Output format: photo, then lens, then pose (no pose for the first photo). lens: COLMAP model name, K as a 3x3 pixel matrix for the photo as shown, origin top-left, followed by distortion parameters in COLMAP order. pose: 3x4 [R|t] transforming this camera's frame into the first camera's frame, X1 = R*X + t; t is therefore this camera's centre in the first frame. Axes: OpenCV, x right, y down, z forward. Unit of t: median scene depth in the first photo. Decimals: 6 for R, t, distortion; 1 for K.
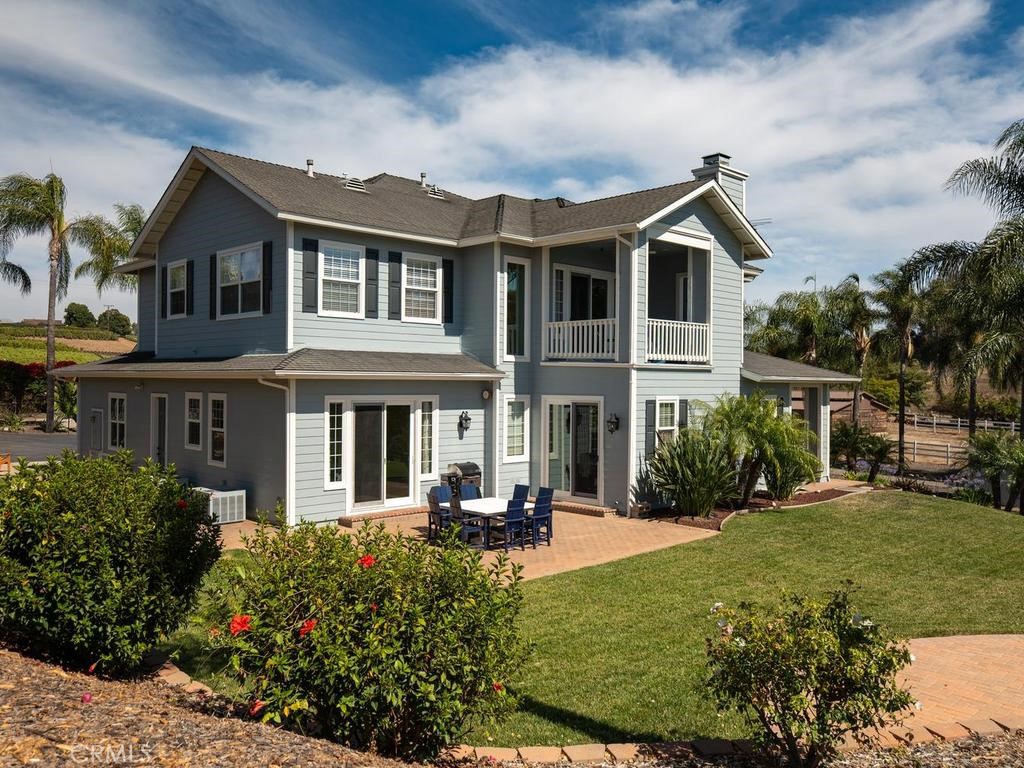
lens RADIAL K [[819.2, 0, 512.0], [0, 819.2, 384.0], [0, 0, 1]] dist [0.008000, 0.001628]
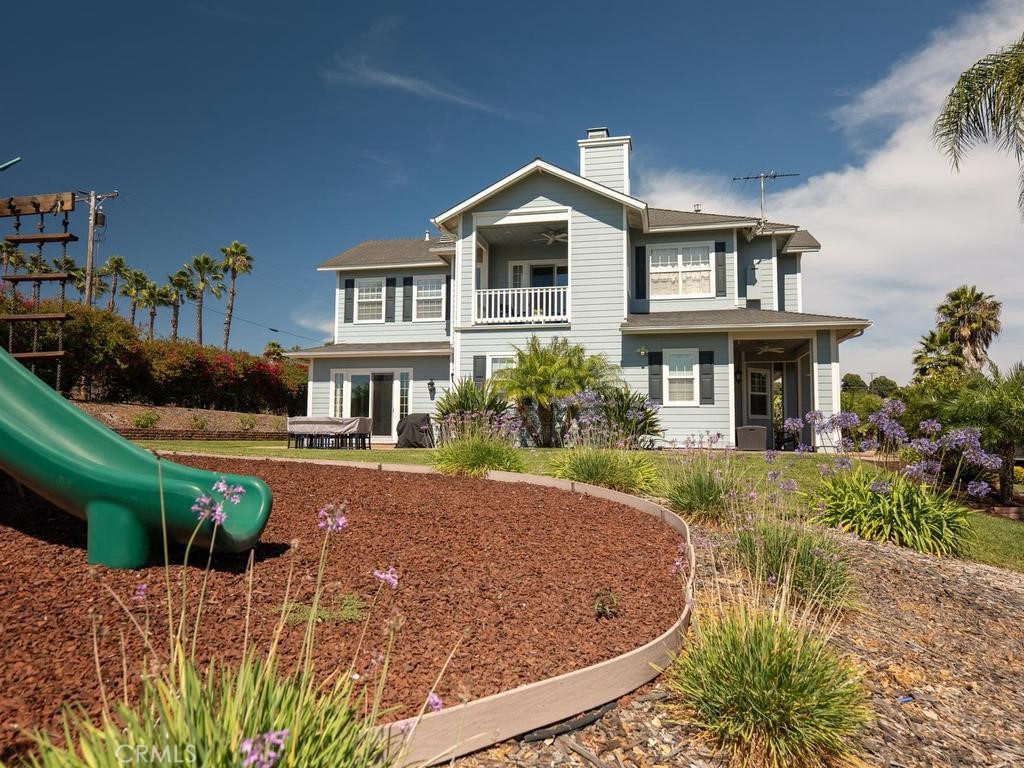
lens RADIAL K [[712.4, 0, 512.0], [0, 712.4, 384.0], [0, 0, 1]] dist [-0.003877, 0.001045]
pose [[0.542627, -0.069681, -0.837079, 1.062729], [-0.006006, 0.996206, -0.086820, 0.150538], [0.839952, 0.052138, 0.540149, 0.465416]]
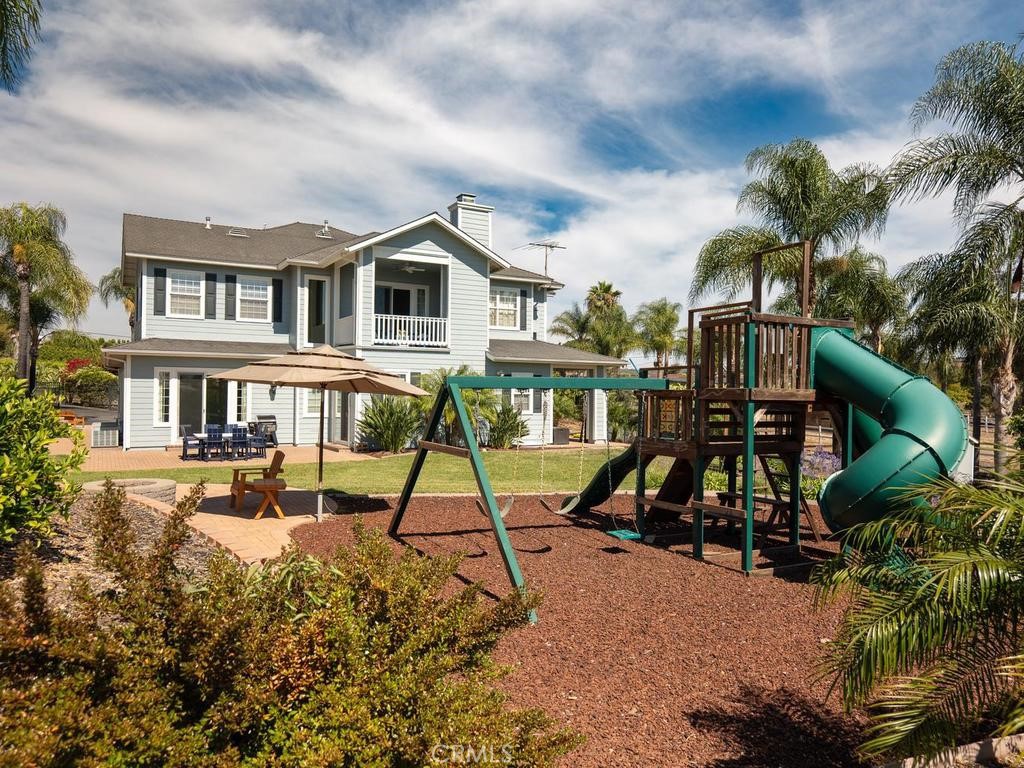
lens RADIAL K [[712.4, 0, 512.0], [0, 712.4, 384.0], [0, 0, 1]] dist [-0.003877, 0.001045]
pose [[0.966780, -0.000986, -0.255607, 0.698809], [-0.003319, 0.999860, -0.016409, 0.059749], [0.255587, 0.016712, 0.966642, -0.130524]]
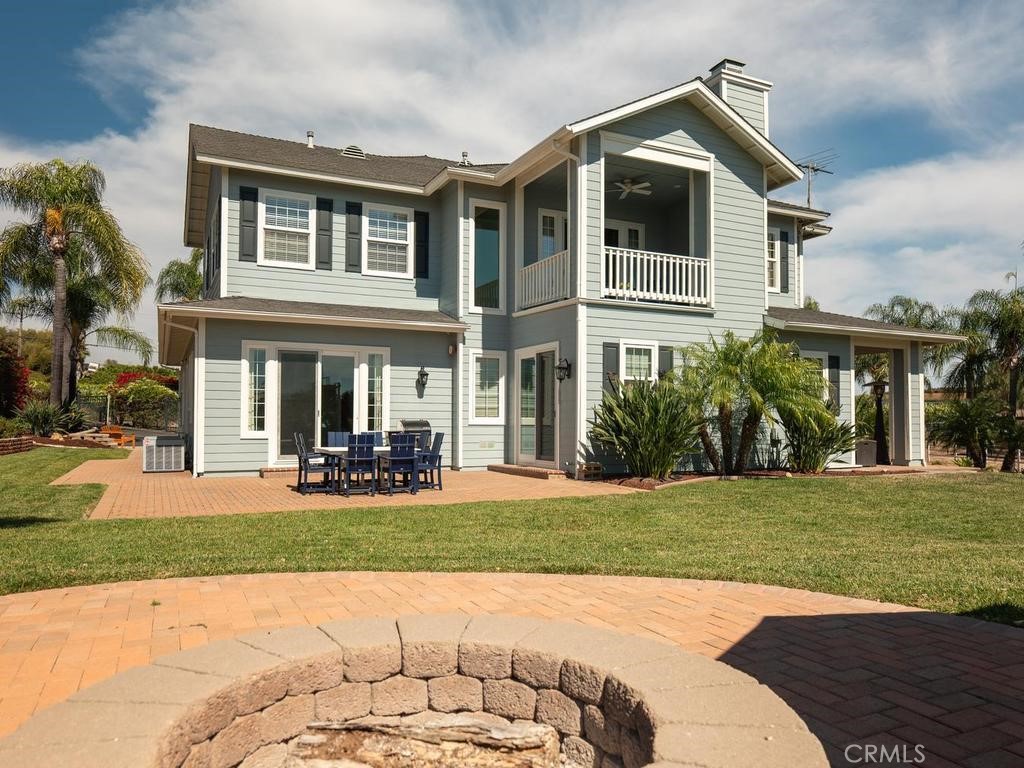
lens RADIAL K [[726.6, 0, 514.9], [0, 726.6, 403.6], [0, 0, 1]] dist [-0.008458, -0.000936]
pose [[0.948762, -0.012073, -0.315760, 0.306072], [0.002713, 0.999544, -0.030065, 0.102254], [0.315979, 0.027668, 0.948363, 0.261324]]
